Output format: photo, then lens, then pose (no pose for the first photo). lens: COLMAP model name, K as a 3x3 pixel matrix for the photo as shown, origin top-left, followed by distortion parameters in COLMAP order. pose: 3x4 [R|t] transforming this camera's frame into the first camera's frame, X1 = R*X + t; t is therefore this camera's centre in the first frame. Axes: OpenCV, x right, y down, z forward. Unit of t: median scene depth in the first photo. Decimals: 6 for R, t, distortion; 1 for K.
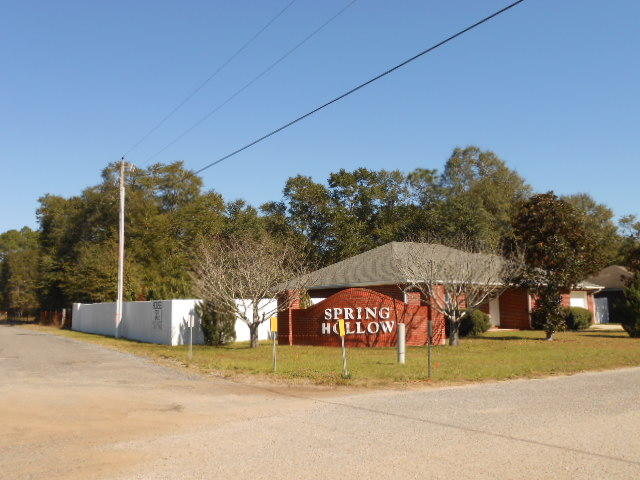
lens RADIAL K [[618.1, 0, 317.3], [0, 618.1, 241.6], [0, 0, 1]] dist [-0.004220, 0.000000]
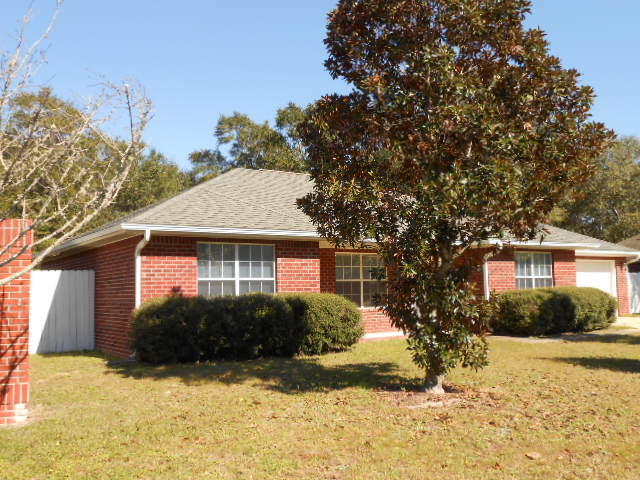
lens RADIAL K [[618.1, 0, 313.3], [0, 618.1, 241.1], [0, 0, 1]] dist [-0.004220, 0.000000]
pose [[0.996592, -0.007661, -0.082127, 0.142418], [0.010445, 0.999384, 0.033517, 0.028478], [0.081820, -0.034260, 0.996058, 0.281277]]
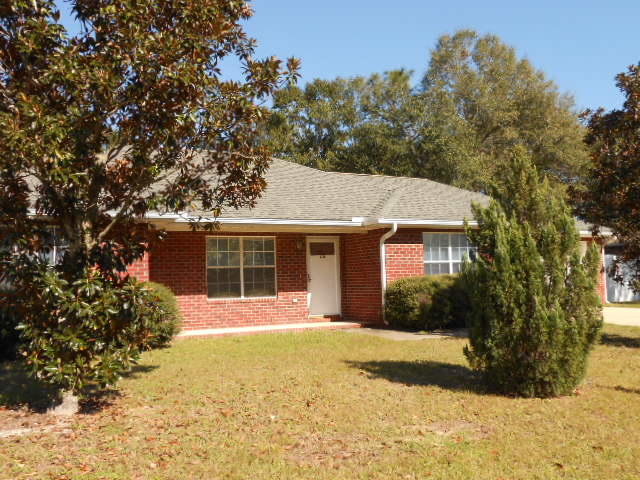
lens RADIAL K [[618.1, 0, 321.7], [0, 618.1, 236.0], [0, 0, 1]] dist [-0.004220, 0.000000]
pose [[0.984152, -0.020469, -0.176144, 0.220181], [0.028625, 0.998626, 0.043892, 0.033592], [0.175004, -0.048238, 0.983385, 0.325403]]
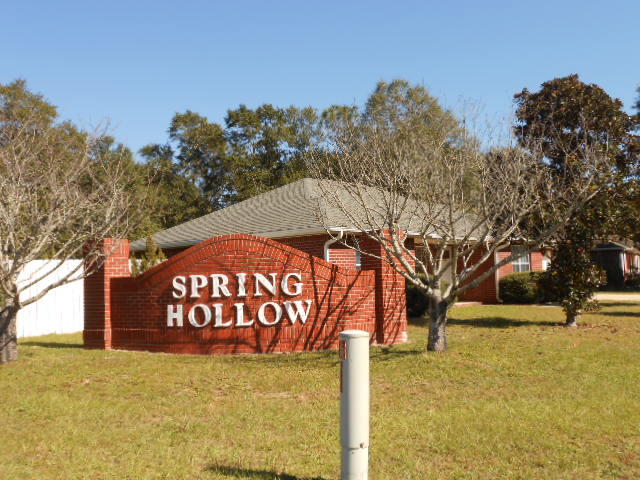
lens RADIAL K [[618.1, 0, 320.7], [0, 618.1, 240.6], [0, 0, 1]] dist [-0.004220, 0.000000]
pose [[0.988406, 0.000736, 0.151834, 0.020964], [-0.008632, 0.998643, 0.051351, 0.020761], [-0.151590, -0.052066, 0.987071, 0.191576]]
